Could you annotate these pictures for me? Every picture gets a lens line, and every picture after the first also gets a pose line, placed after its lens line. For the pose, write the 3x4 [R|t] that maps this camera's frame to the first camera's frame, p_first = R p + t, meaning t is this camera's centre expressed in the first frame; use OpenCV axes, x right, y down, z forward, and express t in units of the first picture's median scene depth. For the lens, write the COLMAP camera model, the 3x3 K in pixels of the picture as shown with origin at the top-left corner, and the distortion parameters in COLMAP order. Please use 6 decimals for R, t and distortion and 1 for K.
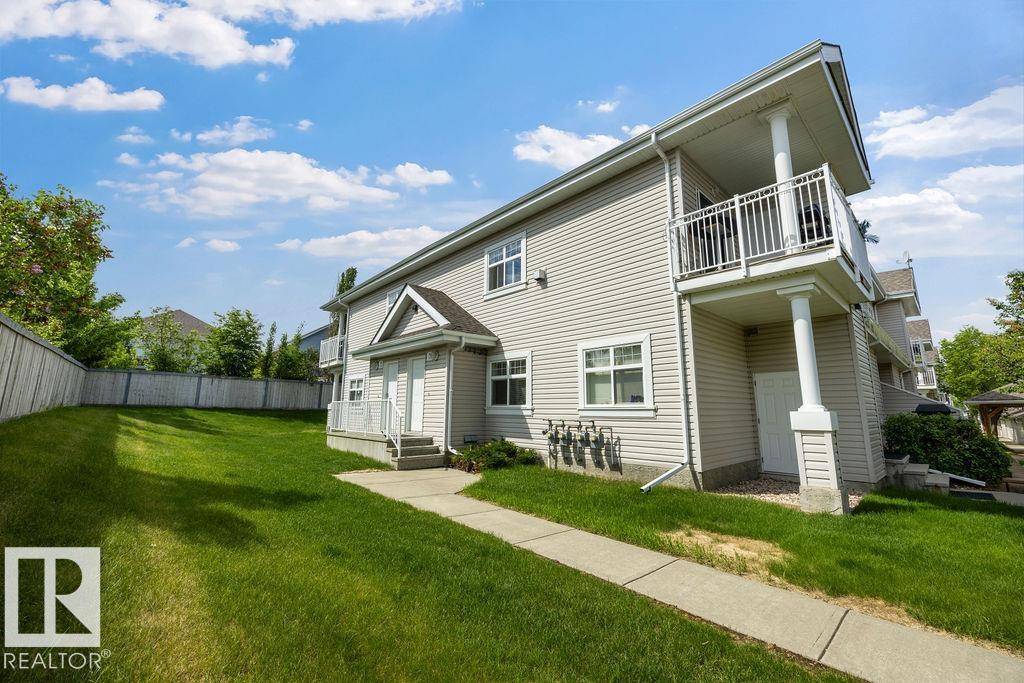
lens RADIAL K [[407.0, 0, 512.0], [0, 407.0, 341.5], [0, 0, 1]] dist [-0.001845, -0.000069]
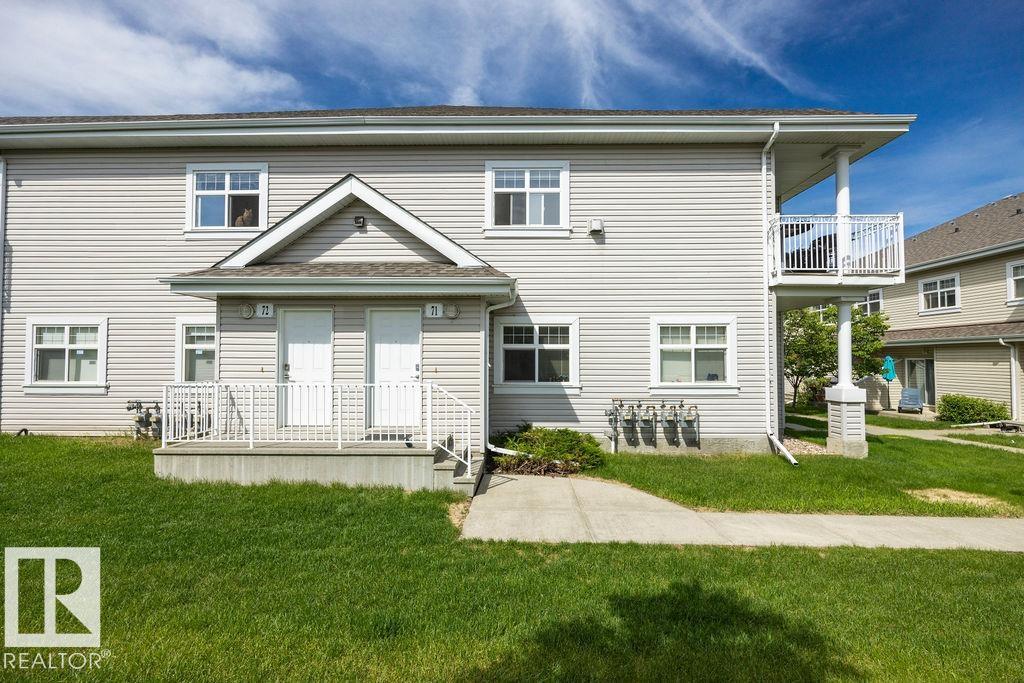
lens RADIAL K [[409.9, 0, 513.0], [0, 409.9, 350.2], [0, 0, 1]] dist [-0.002351, -0.000151]
pose [[0.696673, 0.009172, 0.717330, -0.637113], [-0.116145, 0.988169, 0.100166, 0.021279], [-0.707924, -0.153097, 0.689496, 0.509412]]
